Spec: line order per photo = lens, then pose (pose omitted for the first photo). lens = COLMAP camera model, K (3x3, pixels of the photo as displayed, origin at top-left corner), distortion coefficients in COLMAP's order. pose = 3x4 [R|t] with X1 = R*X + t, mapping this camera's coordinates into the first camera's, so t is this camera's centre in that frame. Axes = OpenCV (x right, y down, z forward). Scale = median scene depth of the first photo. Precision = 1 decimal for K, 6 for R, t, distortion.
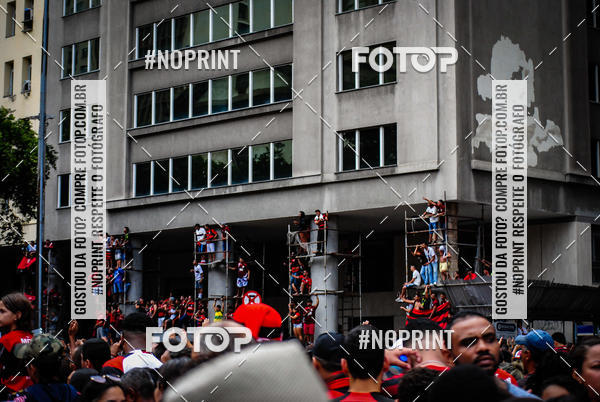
lens RADIAL K [[1430.4, 0, 300.0], [0, 1430.4, 201.0], [0, 0, 1]] dist [-0.252468, 0.908828]
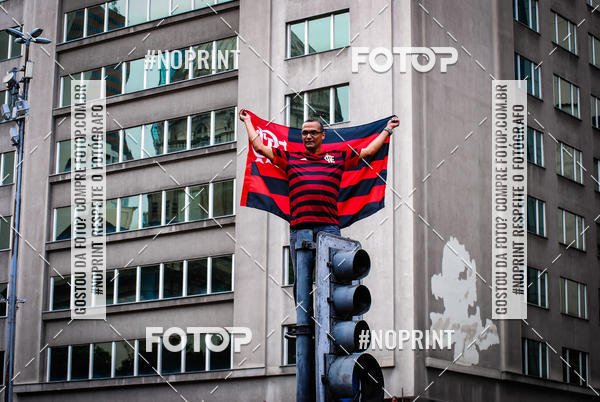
lens RADIAL K [[1430.4, 0, 300.0], [0, 1430.4, 201.0], [0, 0, 1]] dist [-0.252468, 0.908828]
pose [[0.984321, 0.044313, 0.170730, -0.137277], [-0.023210, 0.992052, -0.123670, -0.011118], [-0.174853, 0.117768, 0.977526, 0.005086]]
